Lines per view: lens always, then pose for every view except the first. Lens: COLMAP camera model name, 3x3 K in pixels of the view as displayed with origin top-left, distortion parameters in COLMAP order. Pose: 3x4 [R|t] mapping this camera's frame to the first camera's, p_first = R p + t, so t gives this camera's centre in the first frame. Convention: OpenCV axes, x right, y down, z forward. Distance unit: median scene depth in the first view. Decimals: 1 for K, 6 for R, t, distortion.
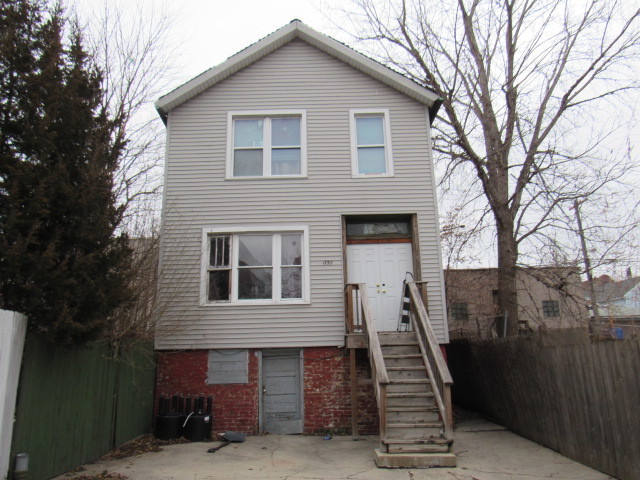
lens RADIAL K [[462.3, 0, 320.0], [0, 462.3, 240.0], [0, 0, 1]] dist [-0.018965, 0.004561]
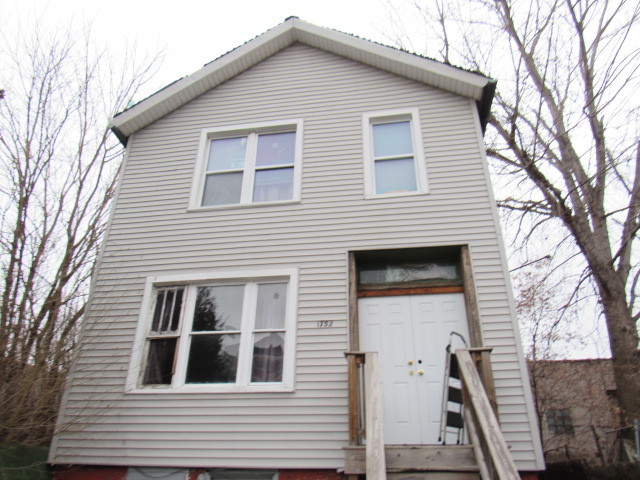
lens RADIAL K [[462.3, 0, 320.0], [0, 462.3, 240.0], [0, 0, 1]] dist [-0.018965, 0.004561]
pose [[0.987015, -0.040916, -0.155327, 0.106317], [0.003556, 0.972342, -0.233534, 0.080463], [0.160586, 0.229950, 0.959862, 0.355583]]
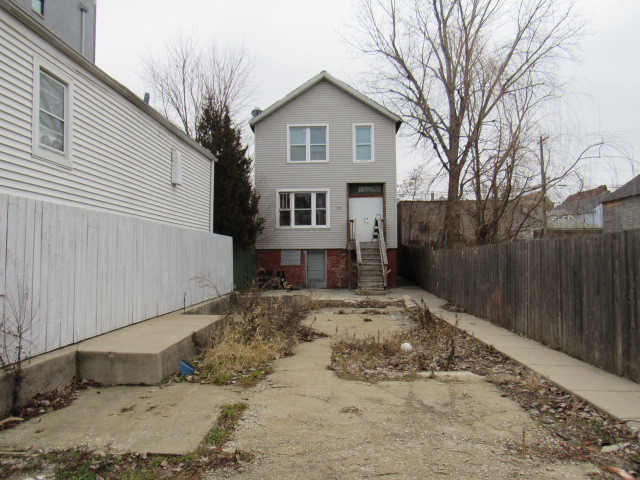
lens RADIAL K [[462.3, 0, 320.0], [0, 462.3, 240.0], [0, 0, 1]] dist [-0.018965, 0.004561]
pose [[0.999167, 0.014425, -0.038184, 0.011895], [-0.005968, 0.977048, 0.212934, -0.228351], [0.040380, -0.212529, 0.976320, -0.937605]]
